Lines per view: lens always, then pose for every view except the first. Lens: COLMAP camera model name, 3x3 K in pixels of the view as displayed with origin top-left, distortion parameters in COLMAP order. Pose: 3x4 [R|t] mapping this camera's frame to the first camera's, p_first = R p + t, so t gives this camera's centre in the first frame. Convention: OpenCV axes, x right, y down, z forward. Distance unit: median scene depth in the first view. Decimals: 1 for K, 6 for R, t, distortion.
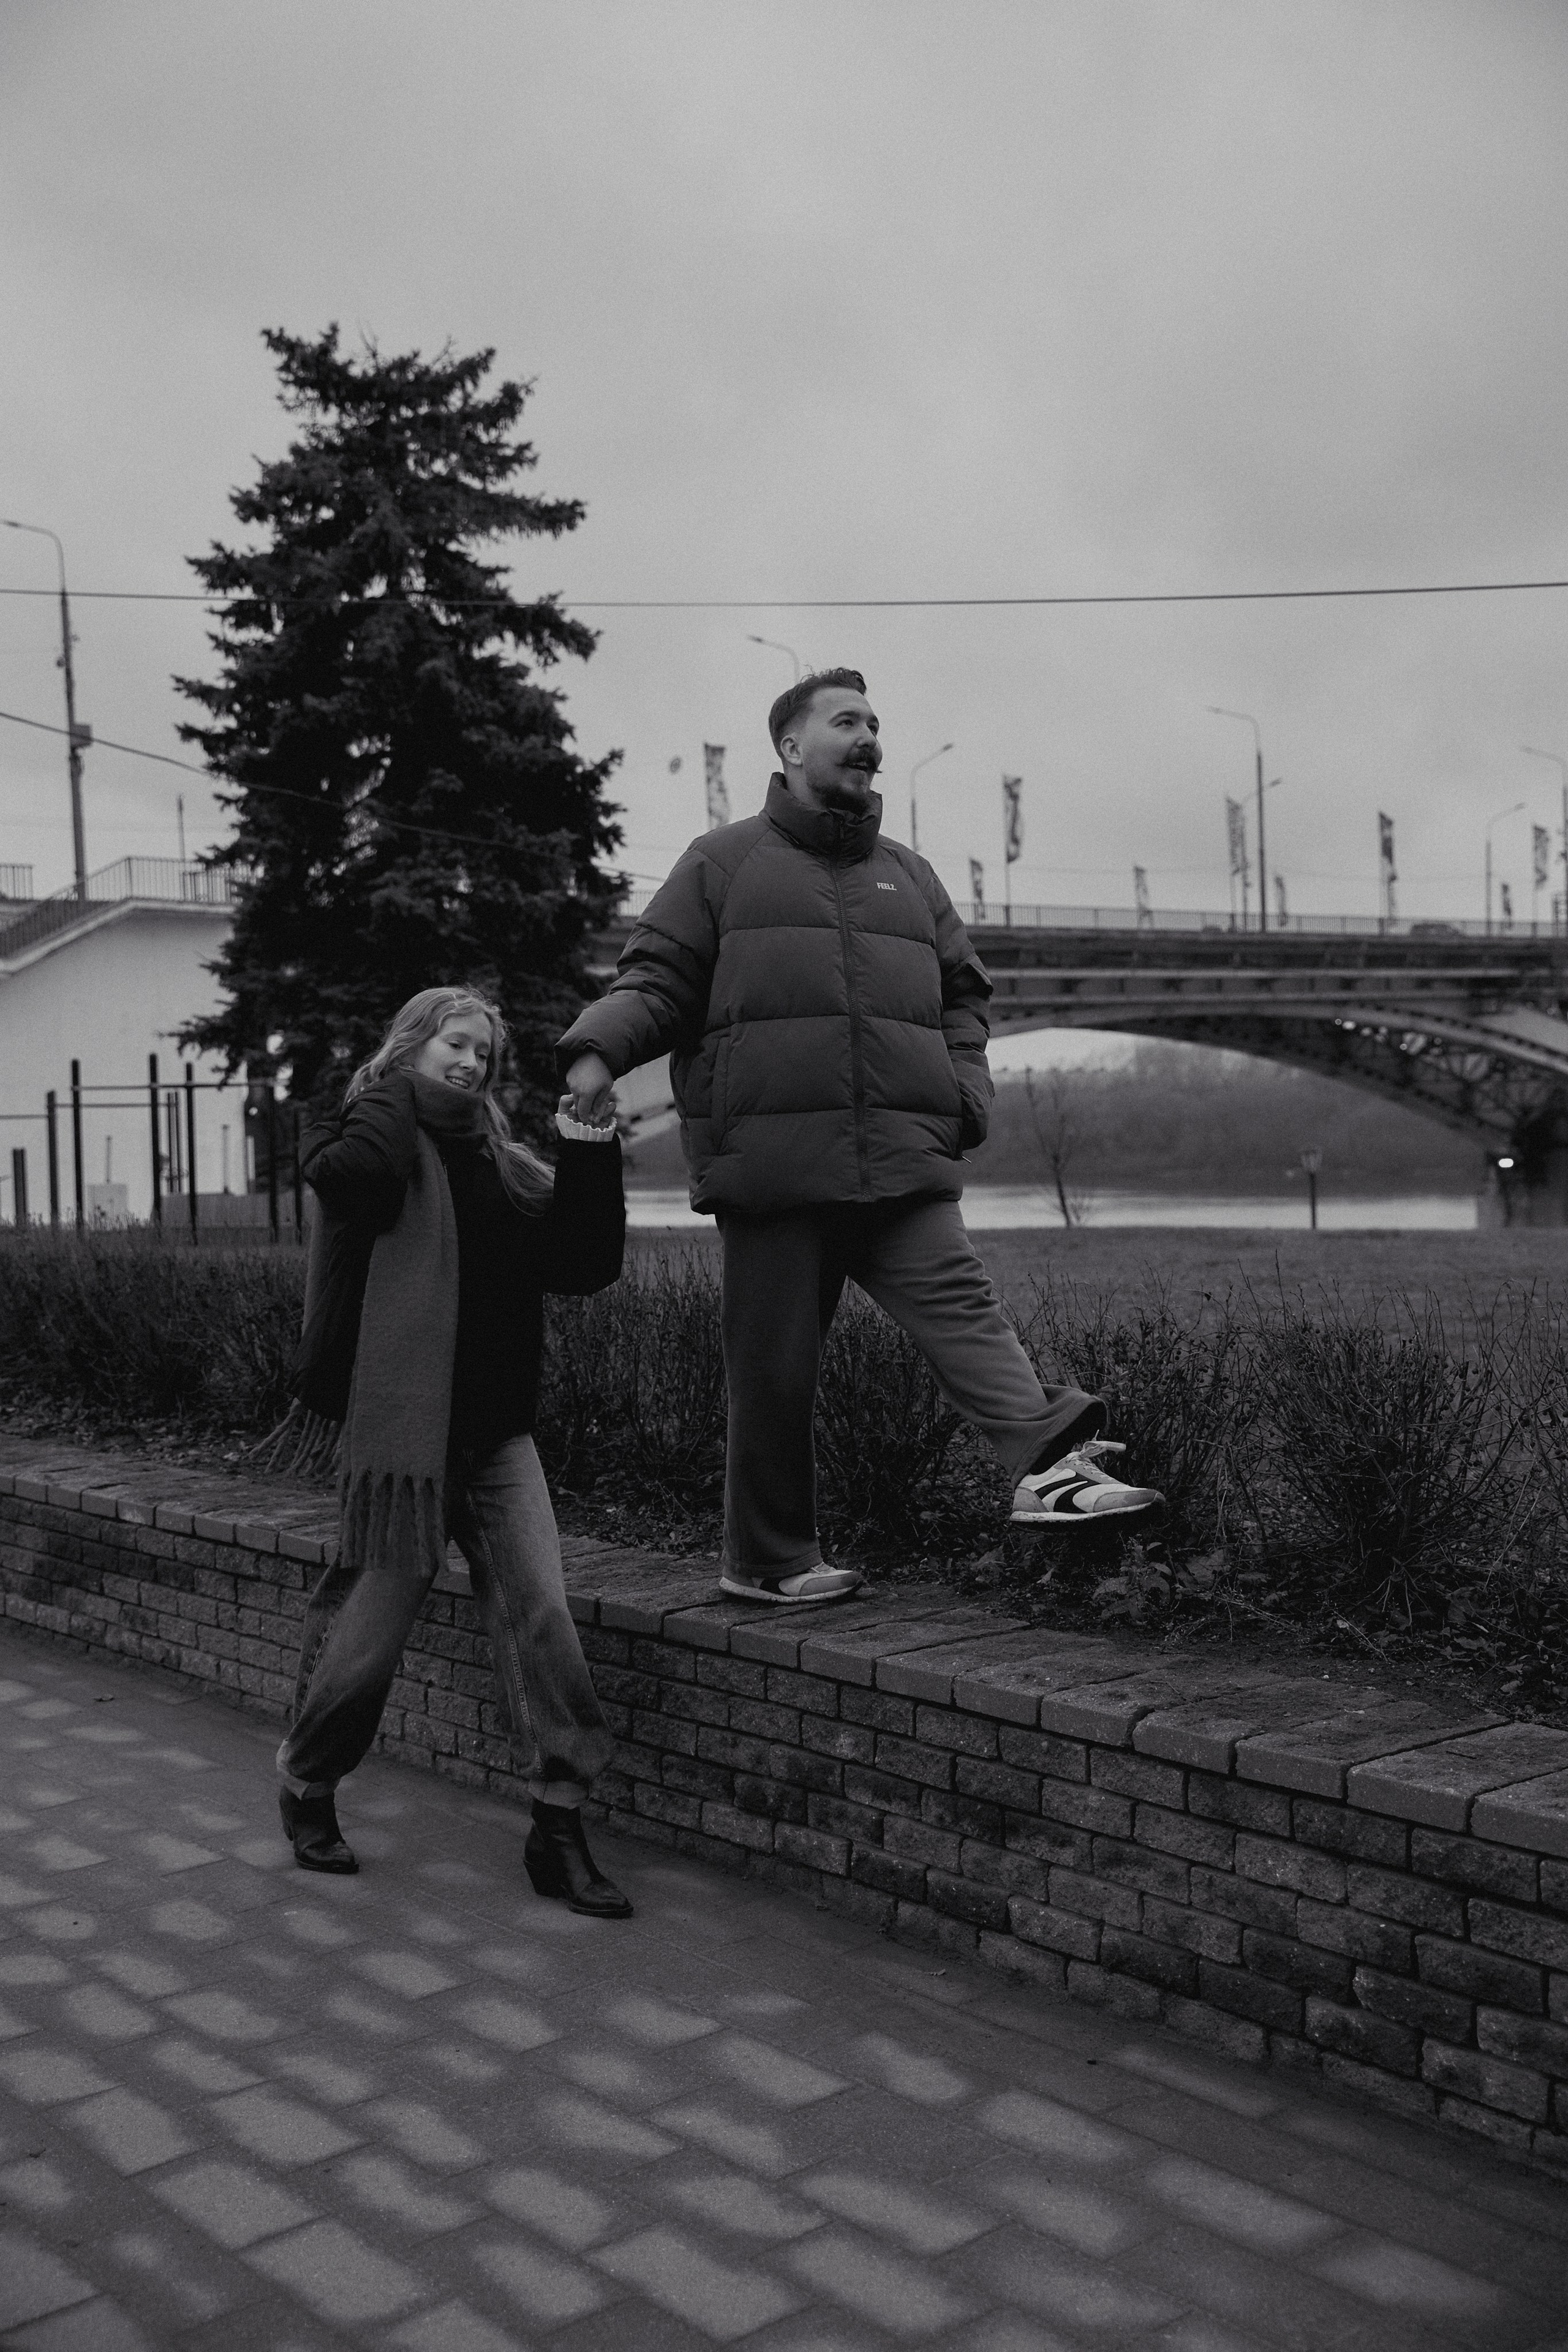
lens RADIAL K [[2551.1, 0, 785.1], [0, 2551.1, 1165.4], [0, 0, 1]] dist [0.021870, 0.000000]
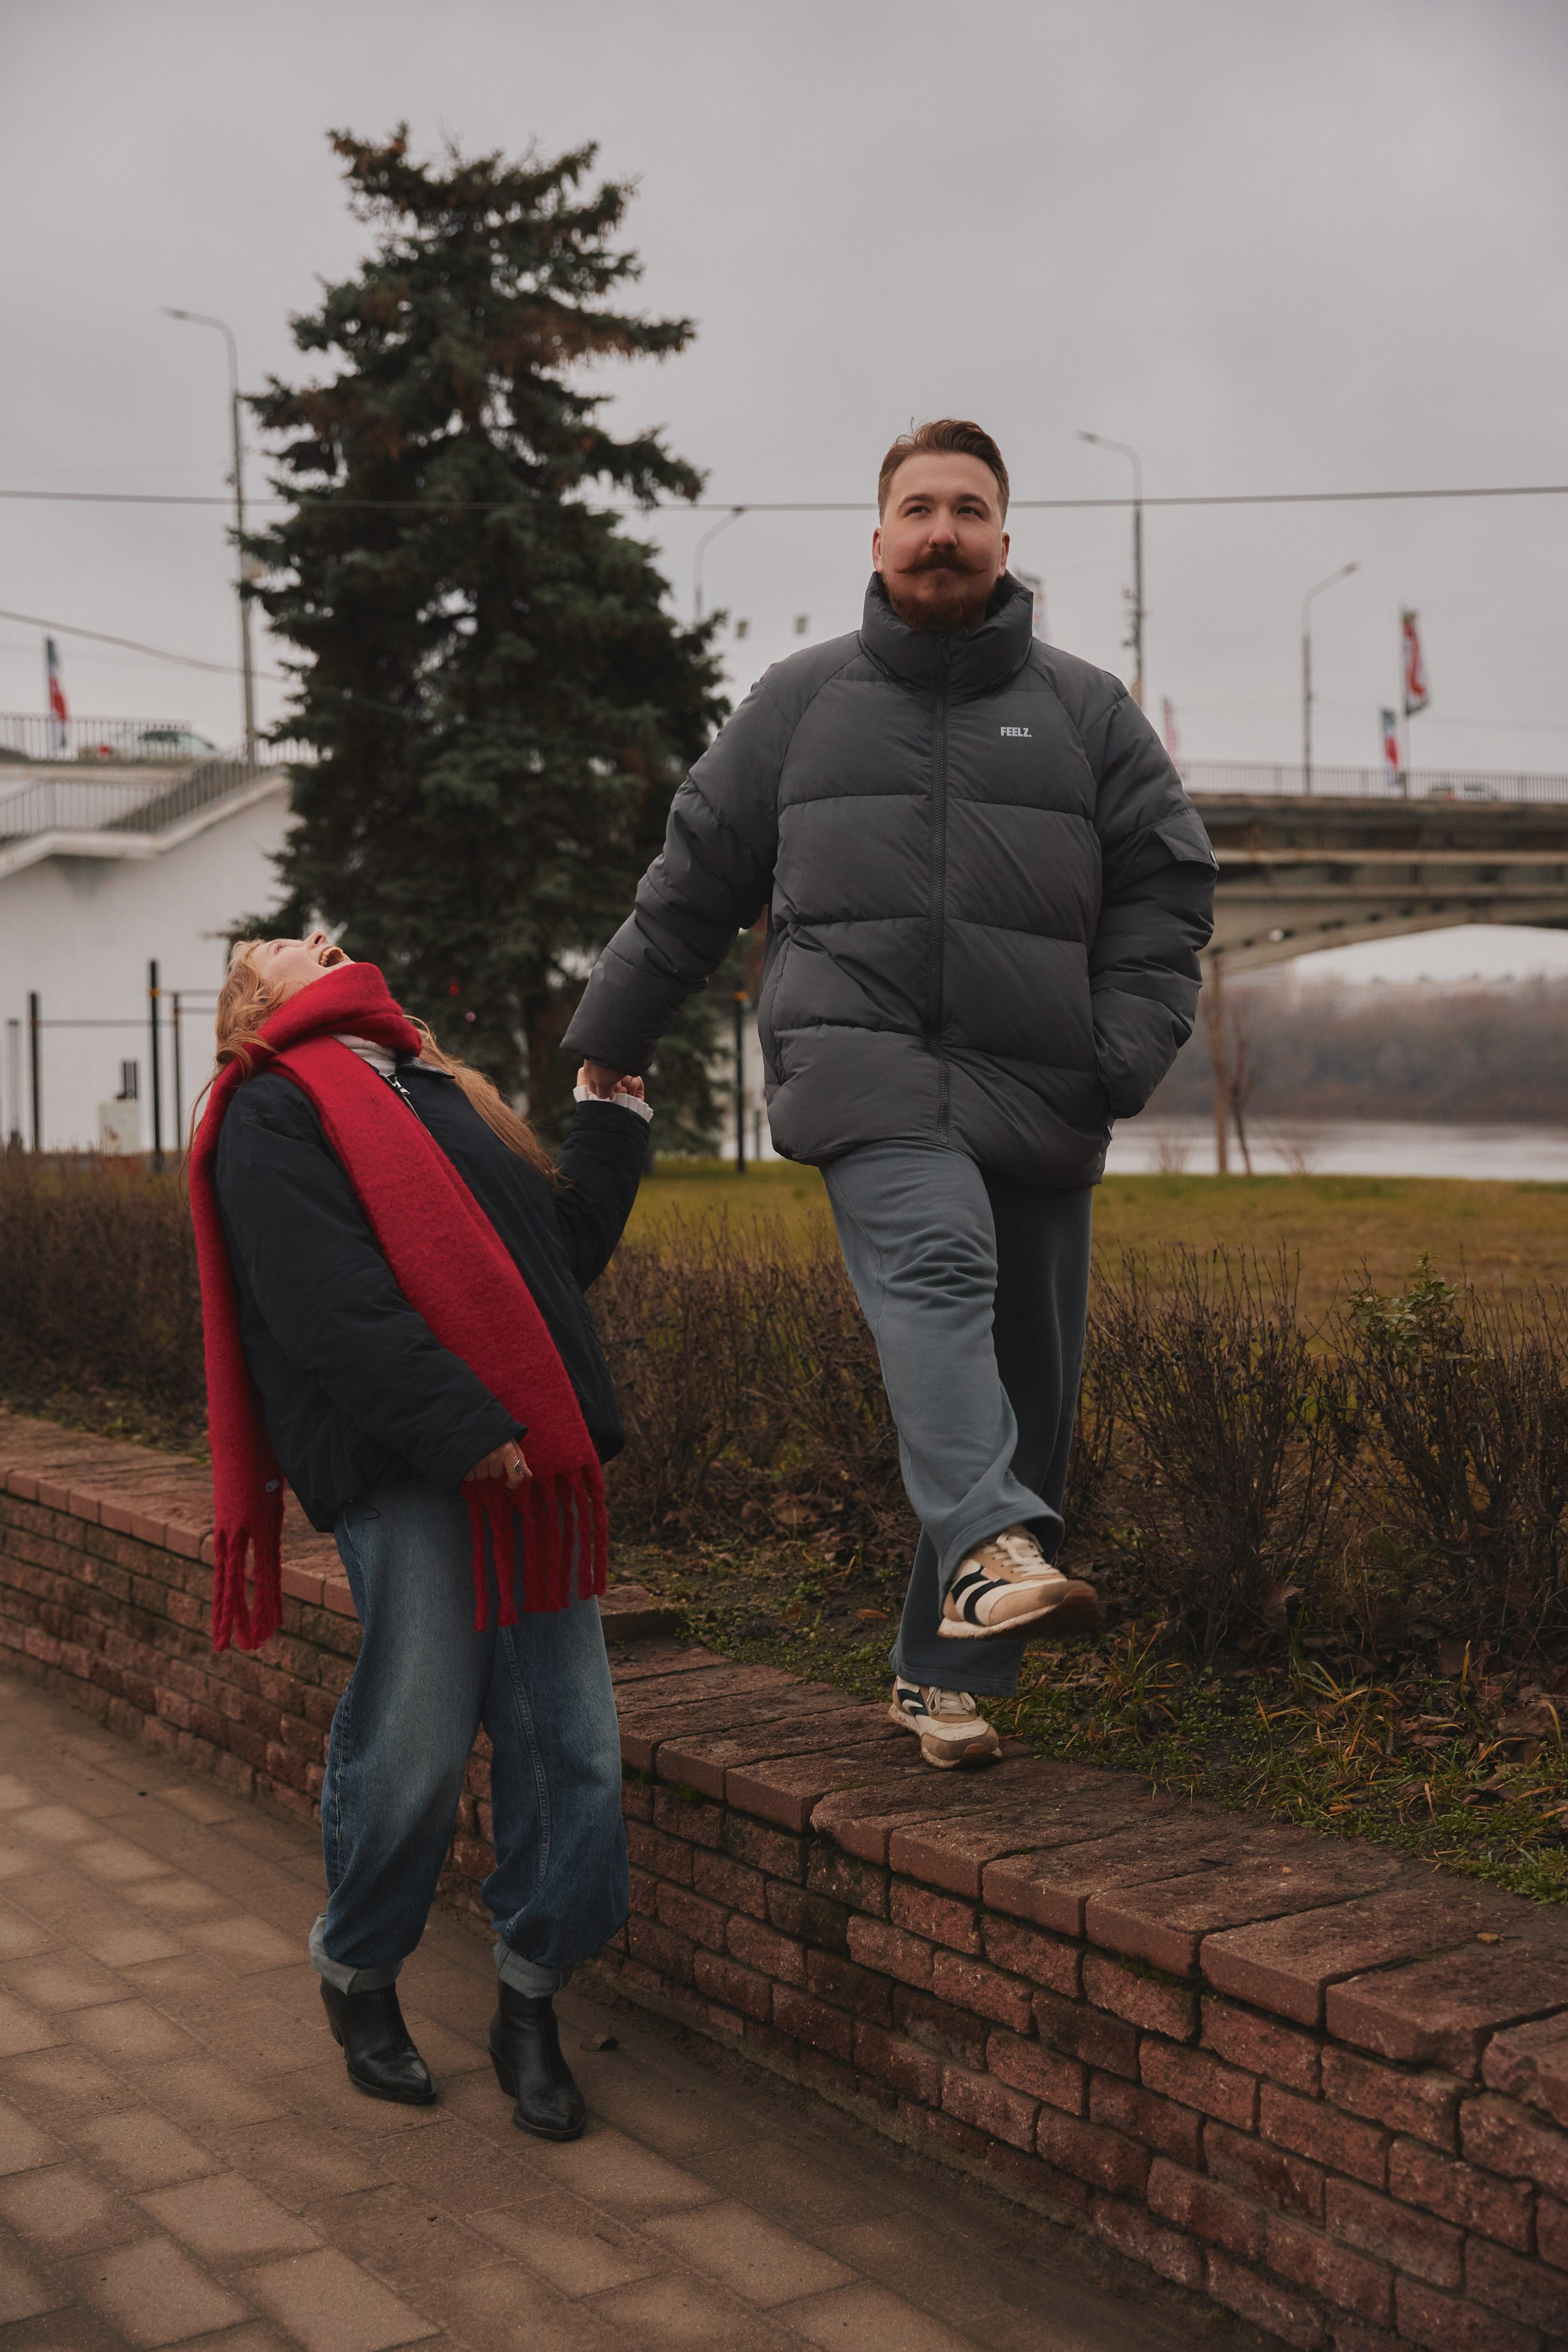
lens RADIAL K [[3268.7, 0, 783.8], [0, 3268.7, 1183.2], [0, 0, 1]] dist [-0.013720, 0.000000]
pose [[0.990766, 0.020338, -0.134047, 0.105919], [-0.016579, 0.999439, 0.029101, -0.001725], [0.134564, -0.026610, 0.990548, -0.093528]]
